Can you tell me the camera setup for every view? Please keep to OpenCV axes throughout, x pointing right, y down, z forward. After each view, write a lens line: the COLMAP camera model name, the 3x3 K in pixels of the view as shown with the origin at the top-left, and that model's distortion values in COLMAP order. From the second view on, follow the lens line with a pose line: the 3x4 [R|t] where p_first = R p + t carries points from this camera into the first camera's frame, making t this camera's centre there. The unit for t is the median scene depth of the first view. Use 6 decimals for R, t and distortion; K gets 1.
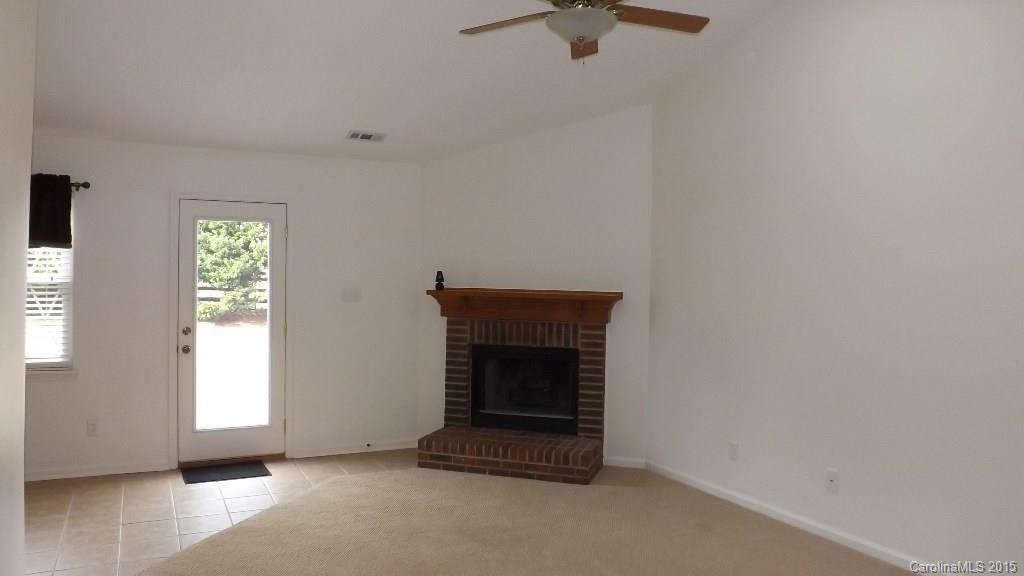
lens RADIAL K [[739.9, 0, 511.2], [0, 739.9, 275.7], [0, 0, 1]] dist [-0.048164, -0.000252]
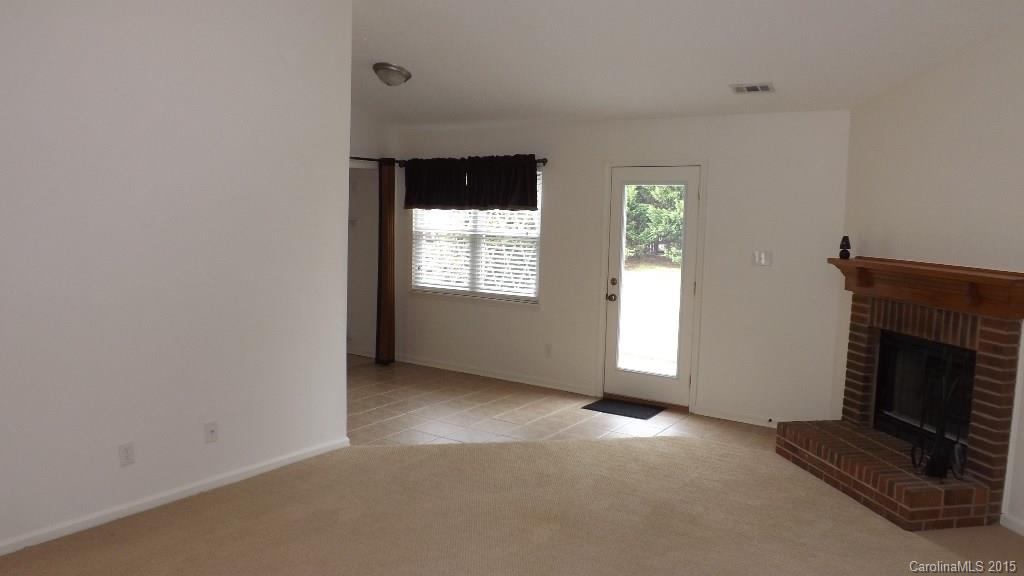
lens RADIAL K [[734.4, 0, 512.0], [0, 734.4, 288.0], [0, 0, 1]] dist [-0.002273, -0.000844]
pose [[0.504288, 0.085417, -0.859301, 0.464355], [-0.028611, 0.996202, 0.082234, -0.005827], [0.863061, -0.016884, 0.504817, 0.266634]]
